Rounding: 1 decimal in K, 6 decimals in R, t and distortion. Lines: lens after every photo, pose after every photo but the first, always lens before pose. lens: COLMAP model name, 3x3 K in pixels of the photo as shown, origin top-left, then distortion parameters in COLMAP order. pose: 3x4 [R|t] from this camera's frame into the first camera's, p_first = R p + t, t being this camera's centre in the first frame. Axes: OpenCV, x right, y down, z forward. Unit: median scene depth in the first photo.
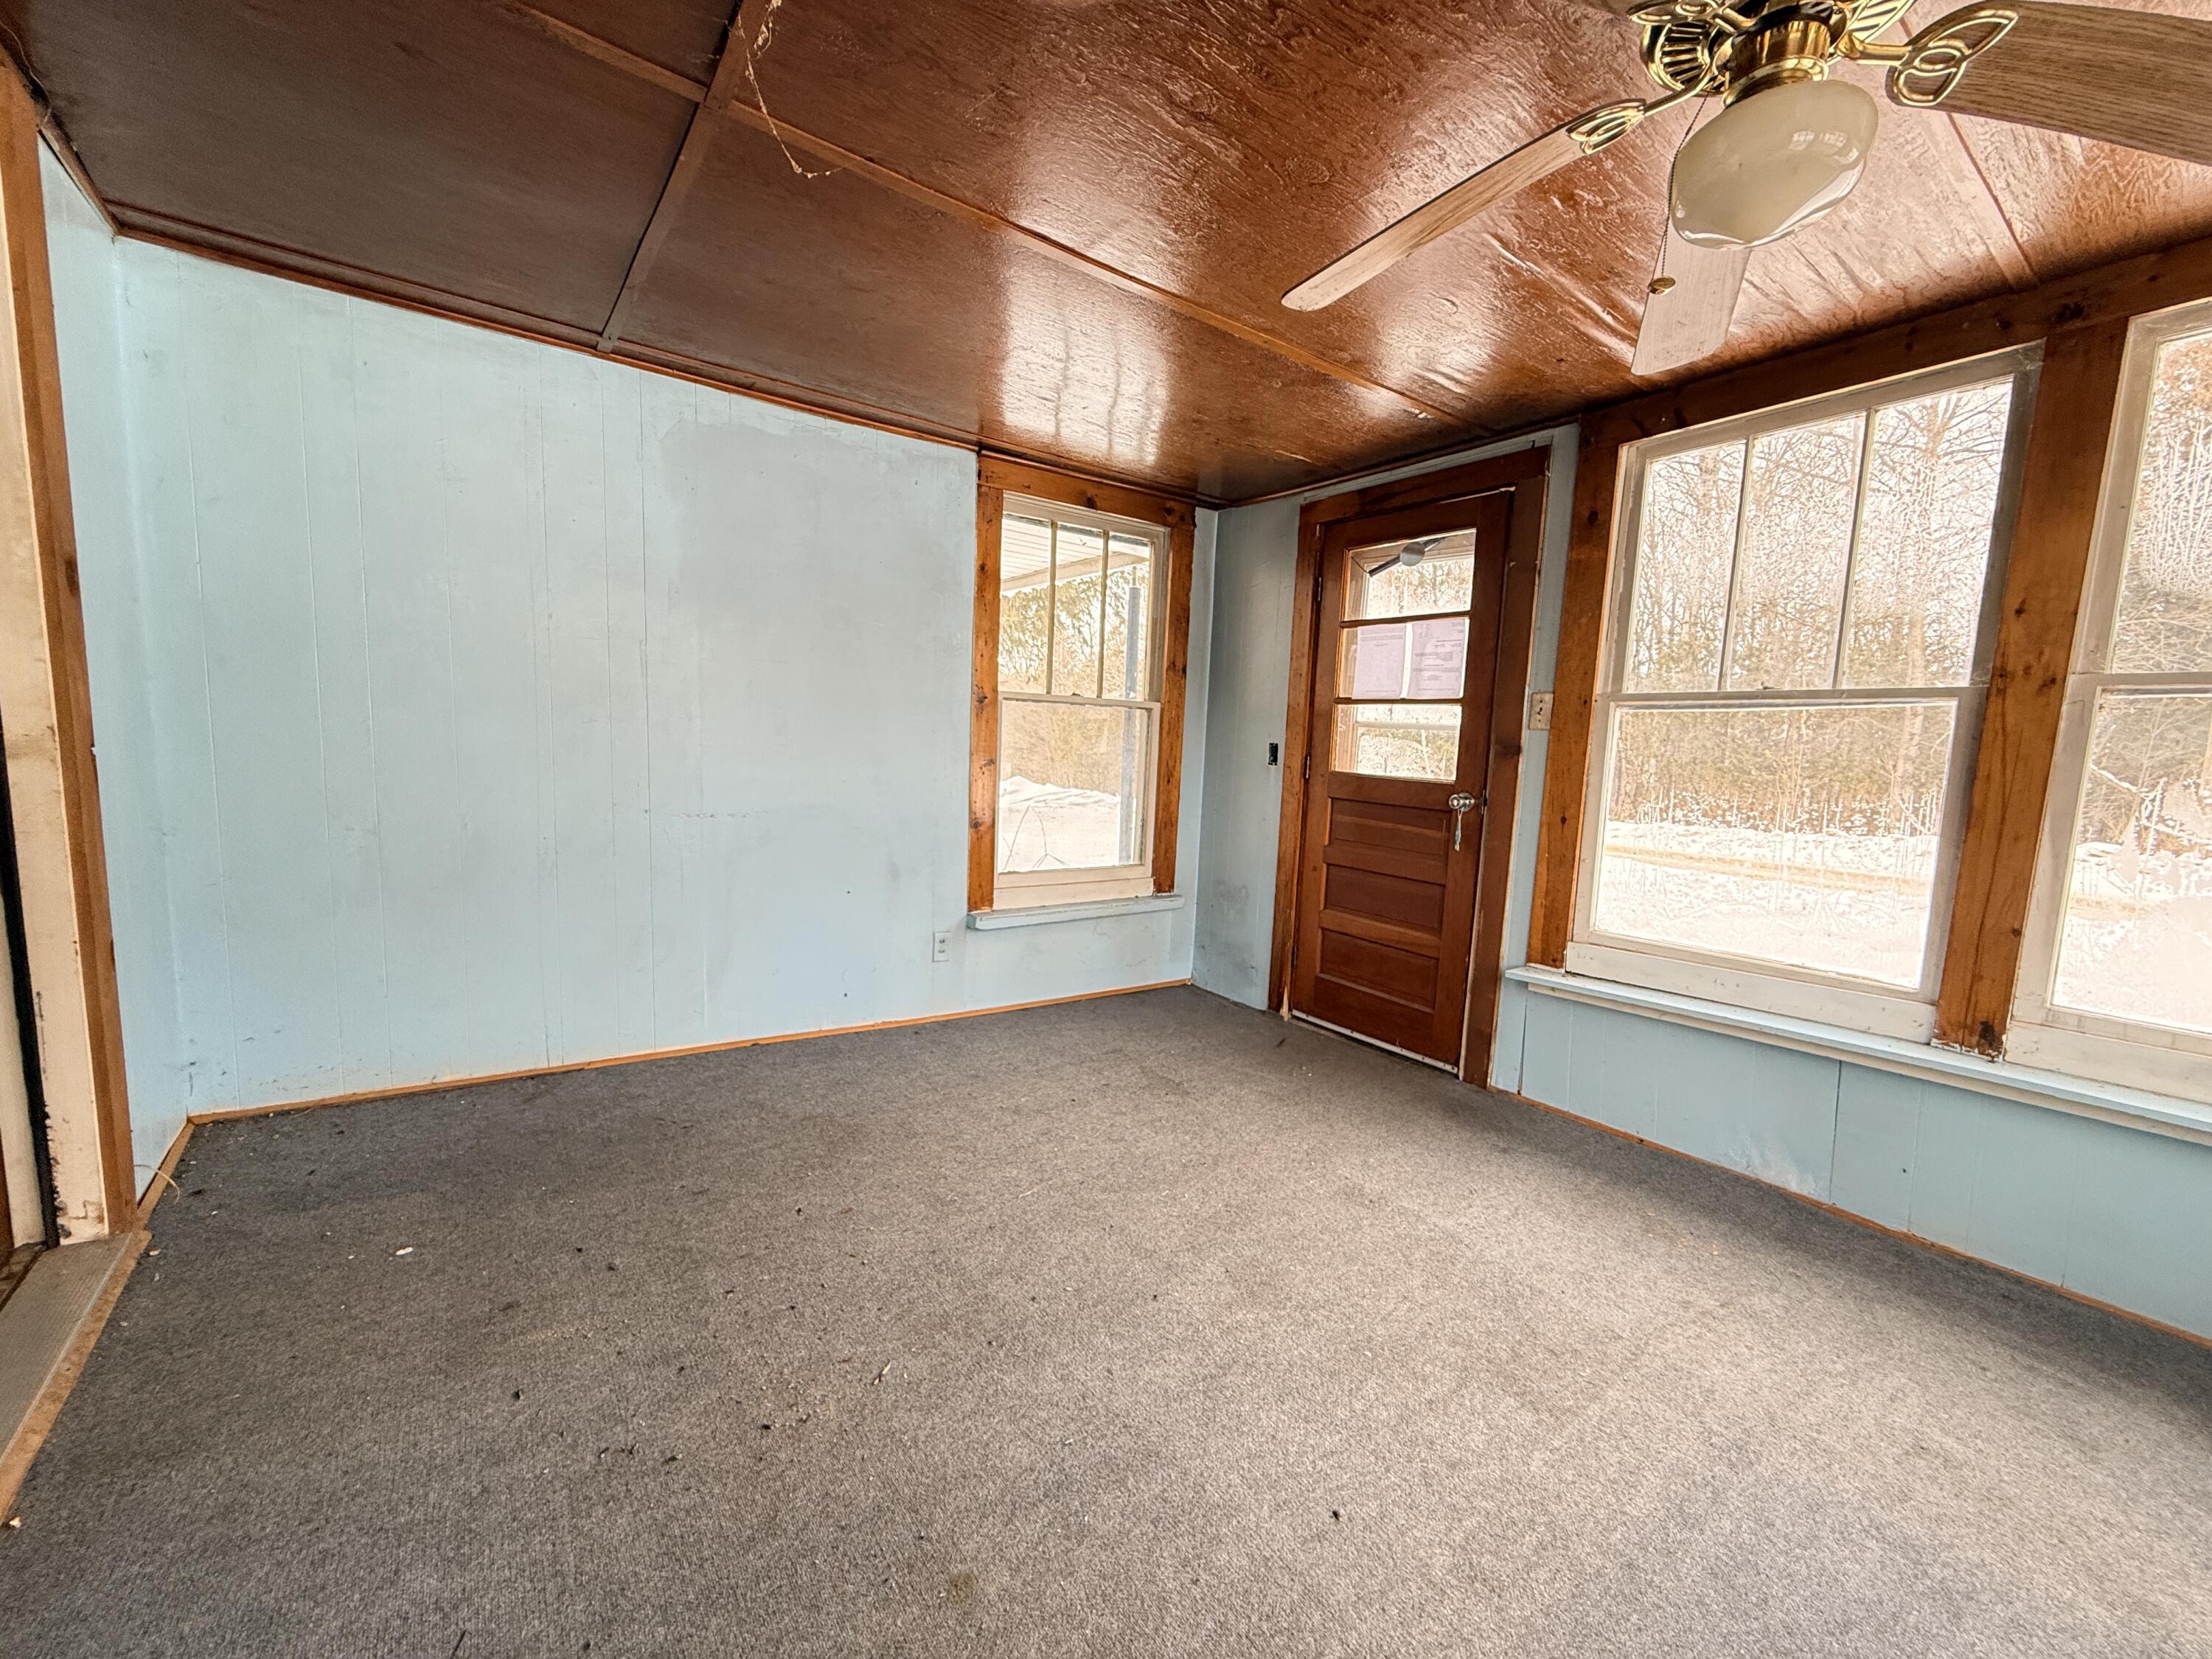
lens RADIAL K [[879.9, 0, 1102.7], [0, 879.9, 833.4], [0, 0, 1]] dist [0.005642, -0.000065]
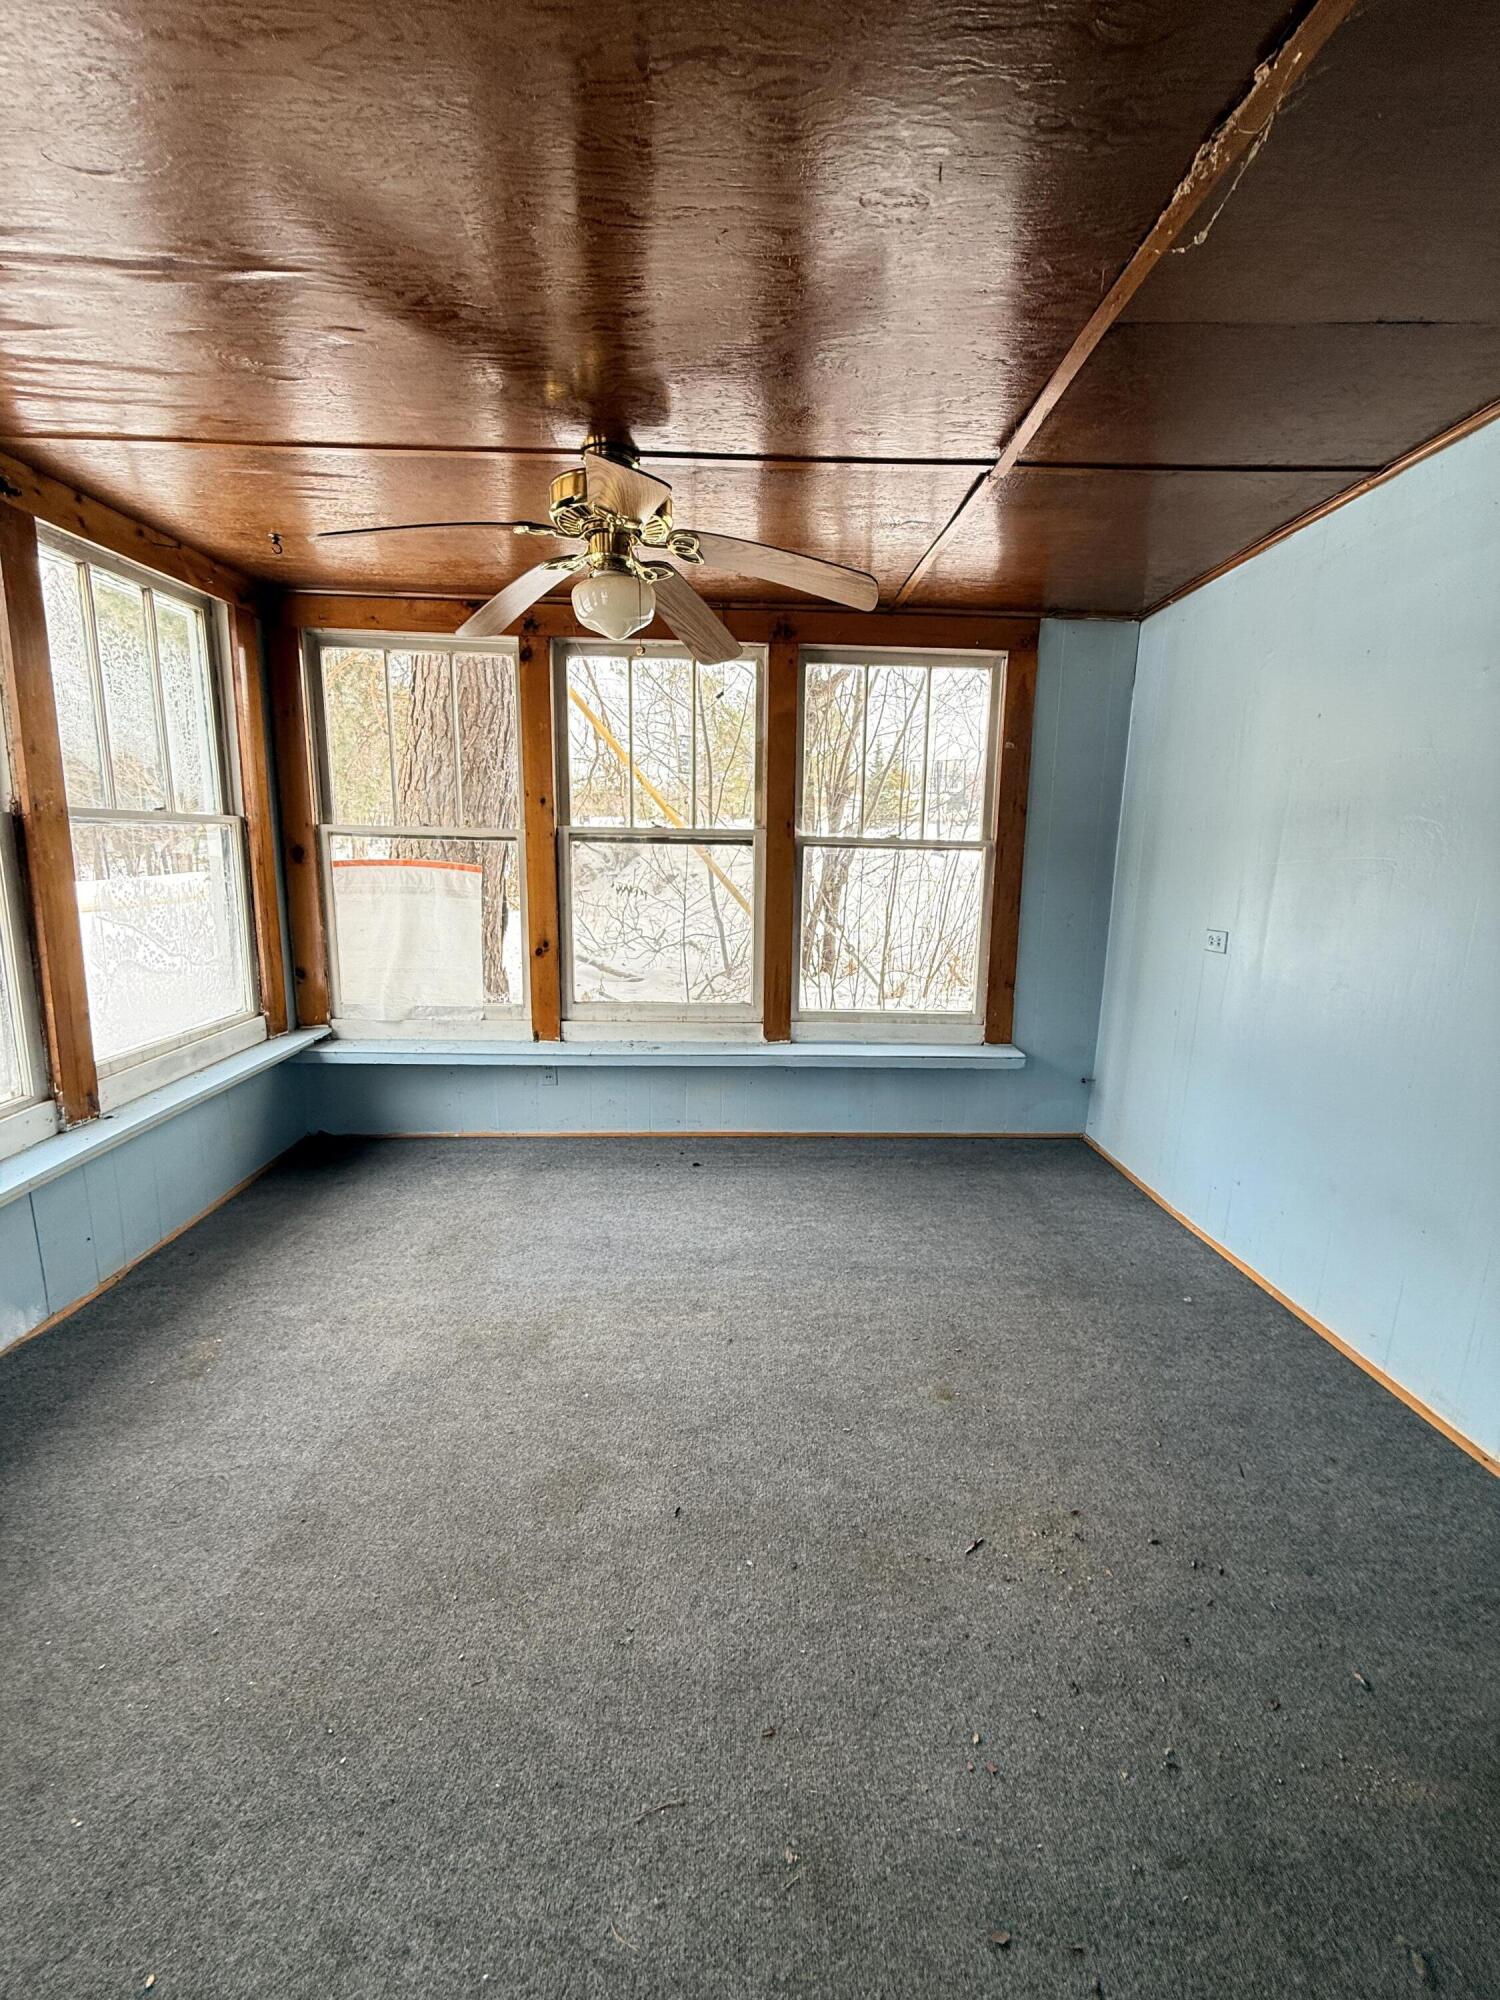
lens RADIAL K [[795.6, 0, 752.4], [0, 795.6, 991.9], [0, 0, 1]] dist [0.005642, -0.000065]
pose [[-0.821116, -0.151509, 0.550285, -0.380682], [0.016412, 0.957458, 0.288104, -0.246410], [-0.570526, 0.245598, -0.783698, 1.446901]]
